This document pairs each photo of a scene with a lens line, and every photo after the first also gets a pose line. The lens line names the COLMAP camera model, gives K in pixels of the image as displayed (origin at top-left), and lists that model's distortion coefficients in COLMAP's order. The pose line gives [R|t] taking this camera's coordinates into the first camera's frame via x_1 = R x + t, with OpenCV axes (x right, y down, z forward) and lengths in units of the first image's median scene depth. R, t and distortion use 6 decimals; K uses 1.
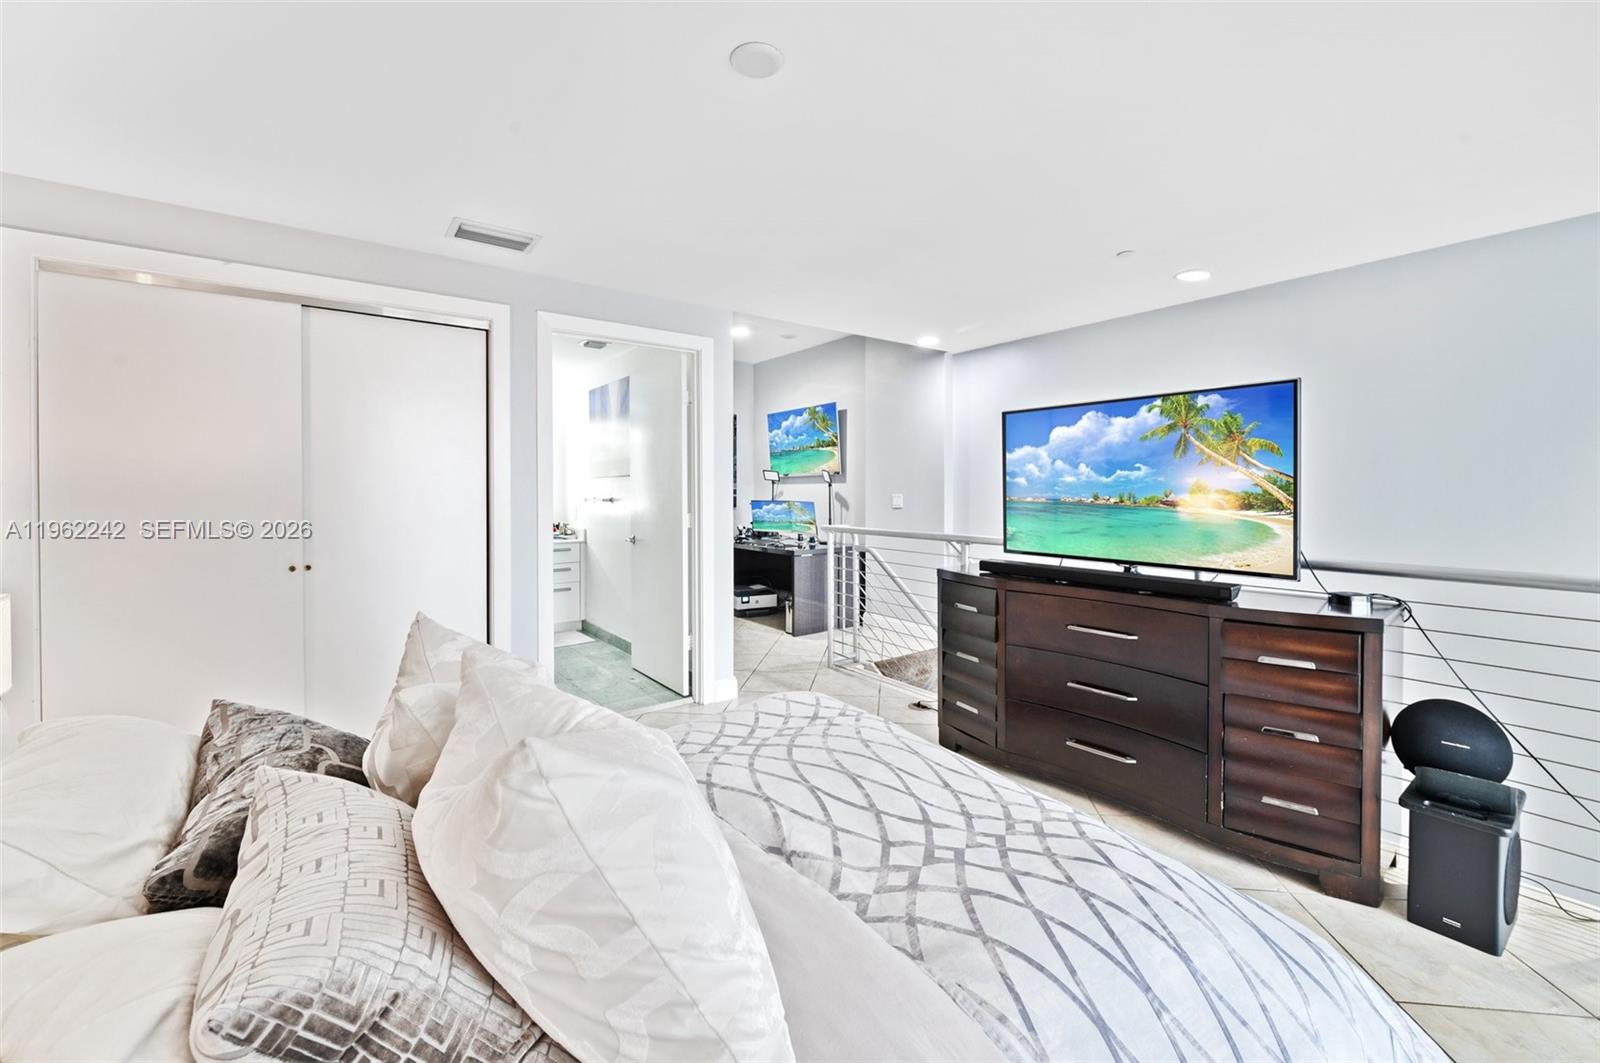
lens RADIAL K [[638.9, 0, 805.0], [0, 638.9, 505.1], [0, 0, 1]] dist [-0.009482, -0.000391]
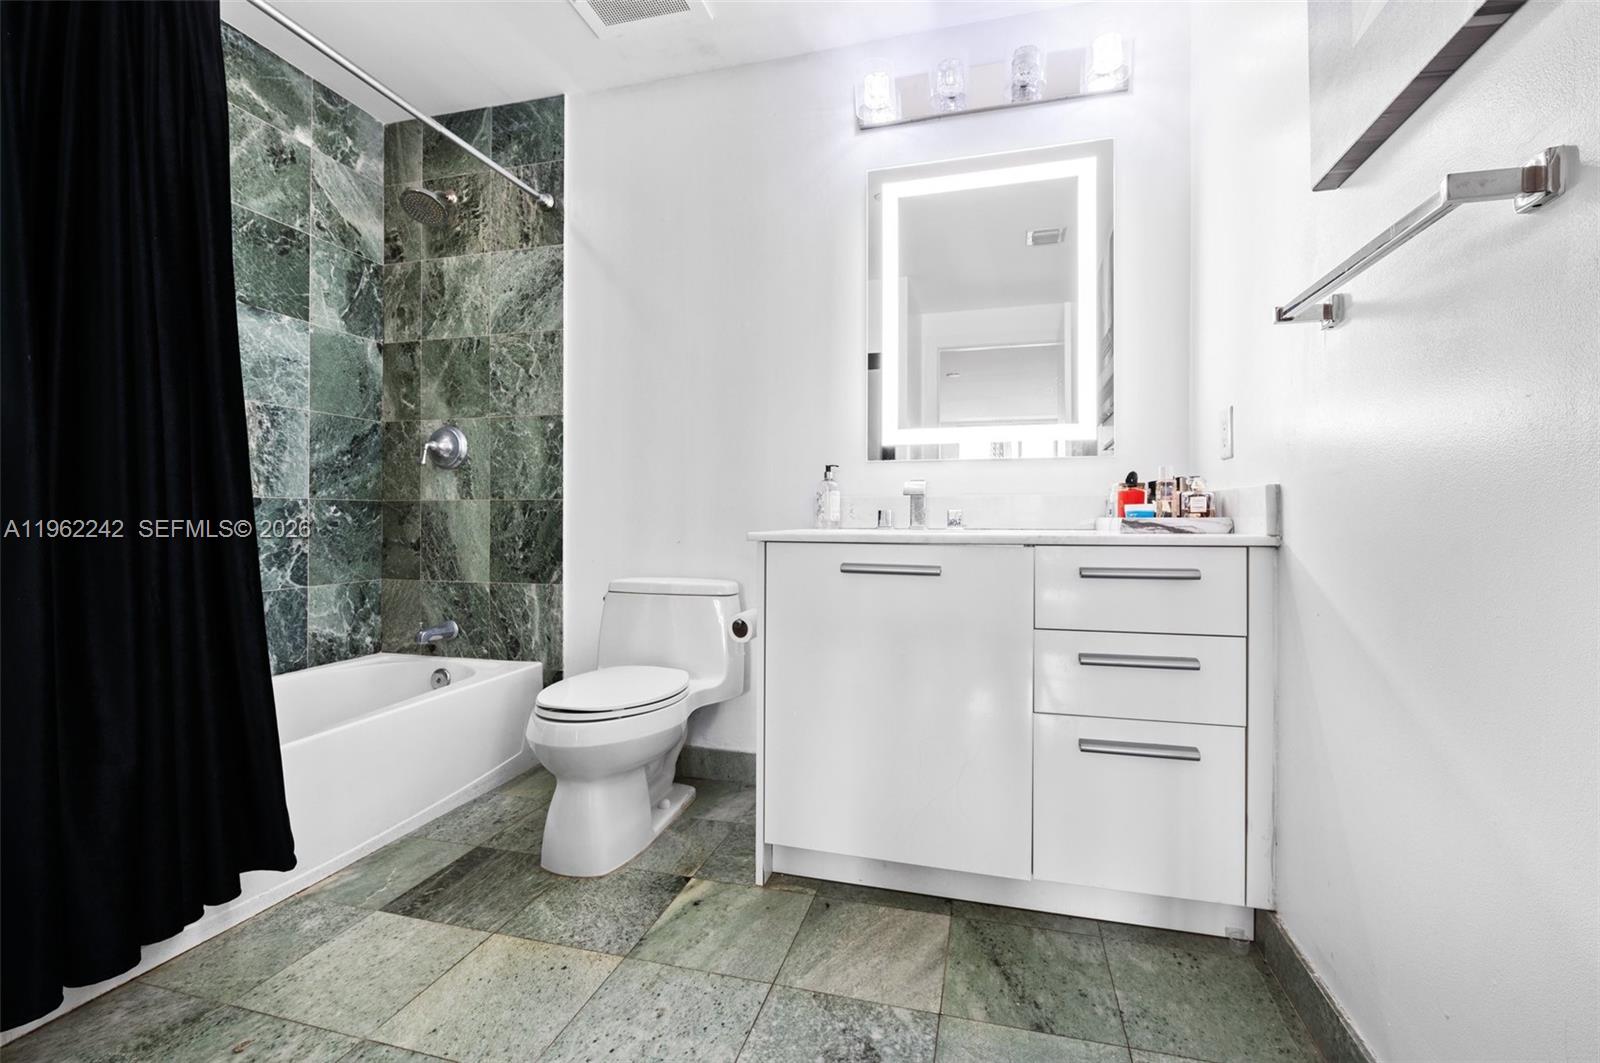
lens RADIAL K [[648.6, 0, 805.0], [0, 648.6, 527.3], [0, 0, 1]] dist [-0.010491, -0.000259]
pose [[0.614491, 0.007334, -0.788890, -0.247924], [-0.020939, 0.999756, -0.007016, 0.051350], [0.788646, 0.020829, 0.614494, 0.676576]]
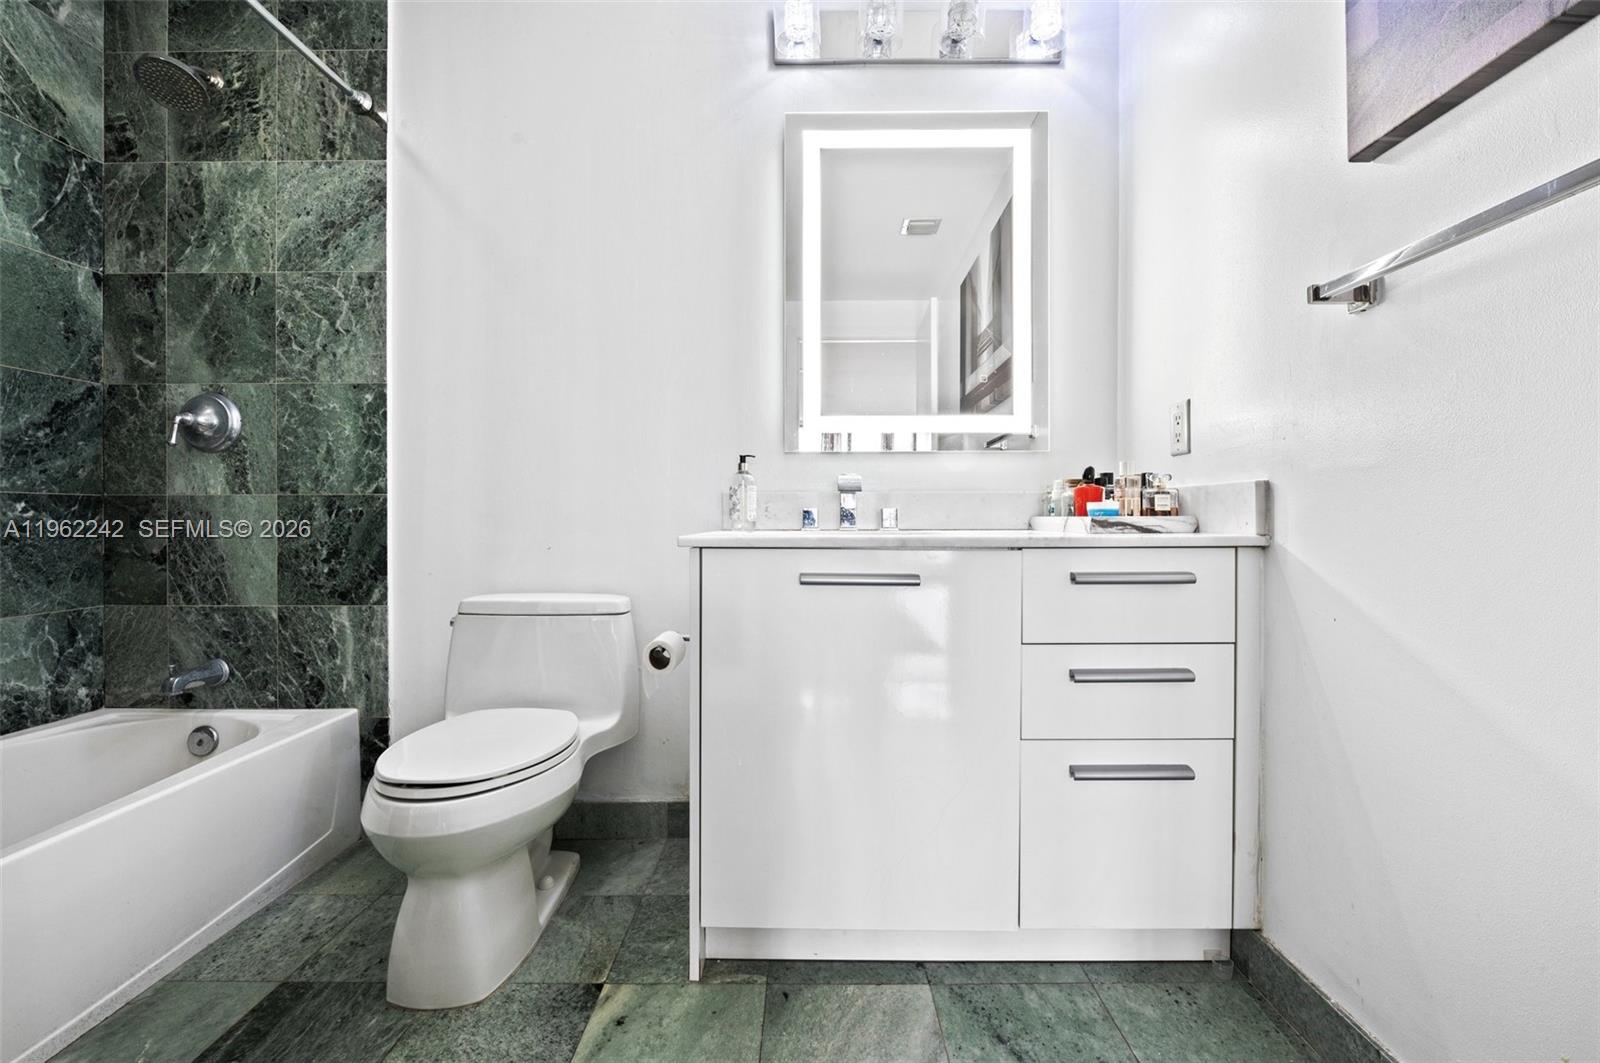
lens RADIAL K [[681.5, 0, 800.0], [0, 681.5, 531.5], [0, 0, 1]] dist [-0.014793, 0.000597]
pose [[0.783491, 0.006199, -0.621372, -0.297626], [-0.012857, 0.999898, -0.006236, 0.051407], [0.621270, 0.012875, 0.783491, 0.674918]]
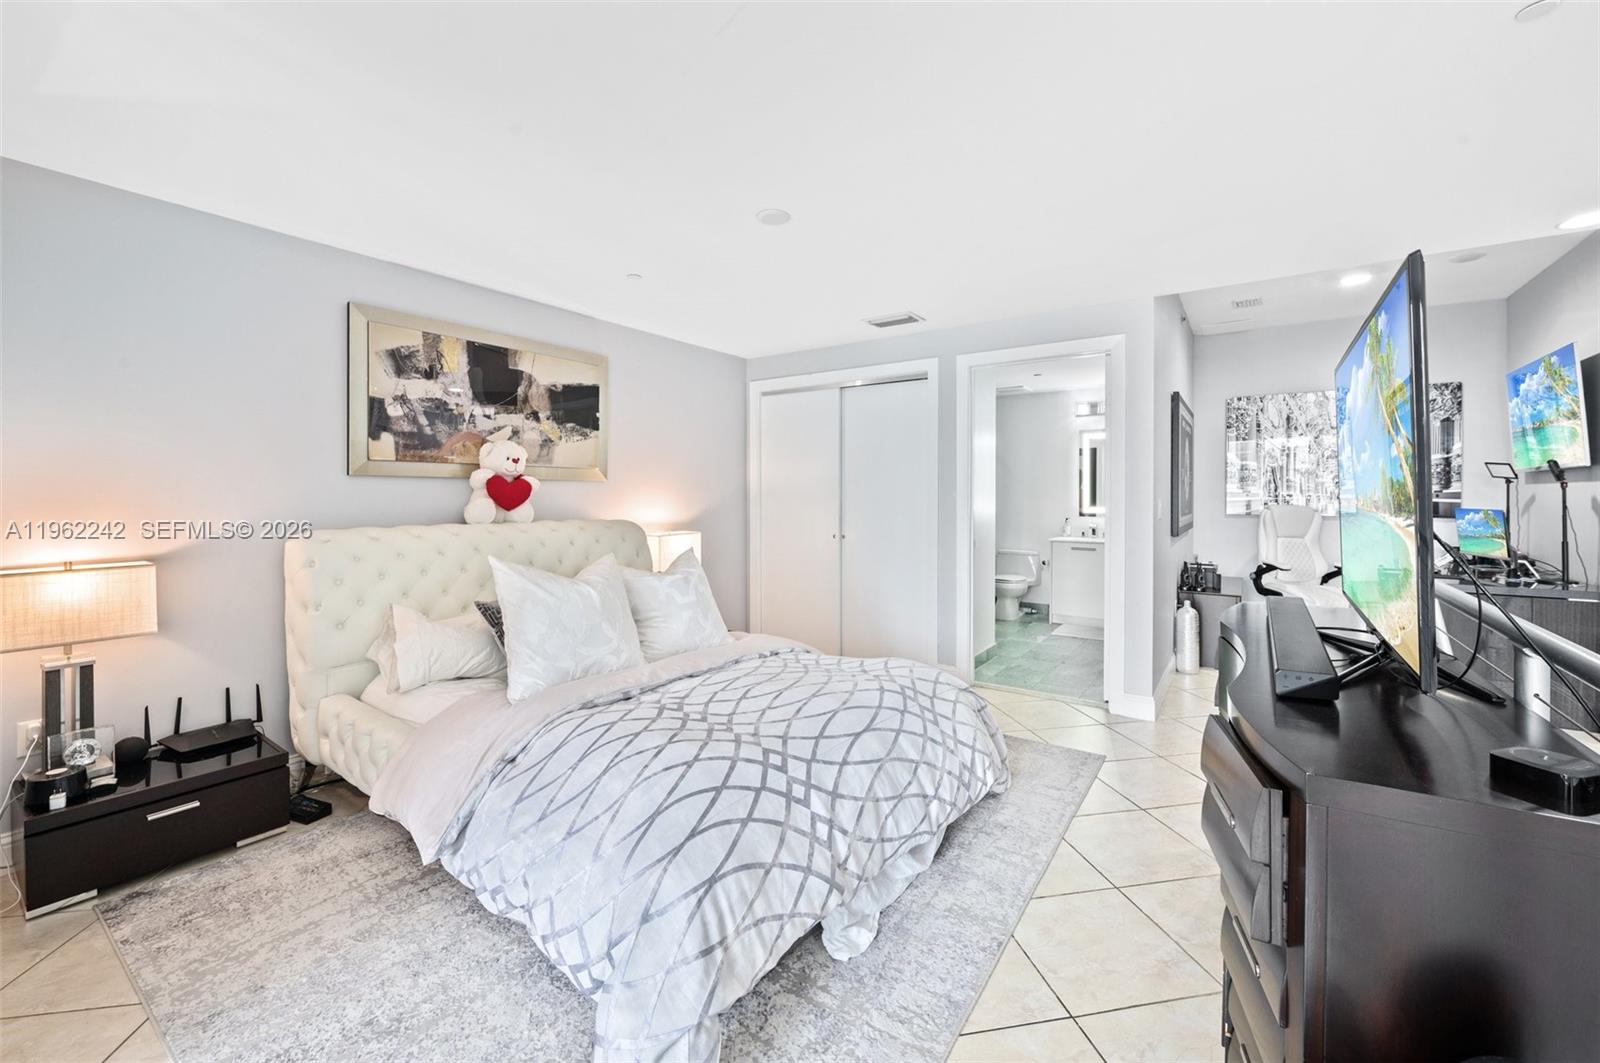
lens RADIAL K [[638.9, 0, 805.0], [0, 638.9, 505.1], [0, 0, 1]] dist [-0.009482, -0.000391]
pose [[0.316708, 0.015527, -0.948396, 0.358955], [-0.020797, 0.999739, 0.009423, -0.002821], [0.948295, 0.016740, 0.316948, 0.145459]]
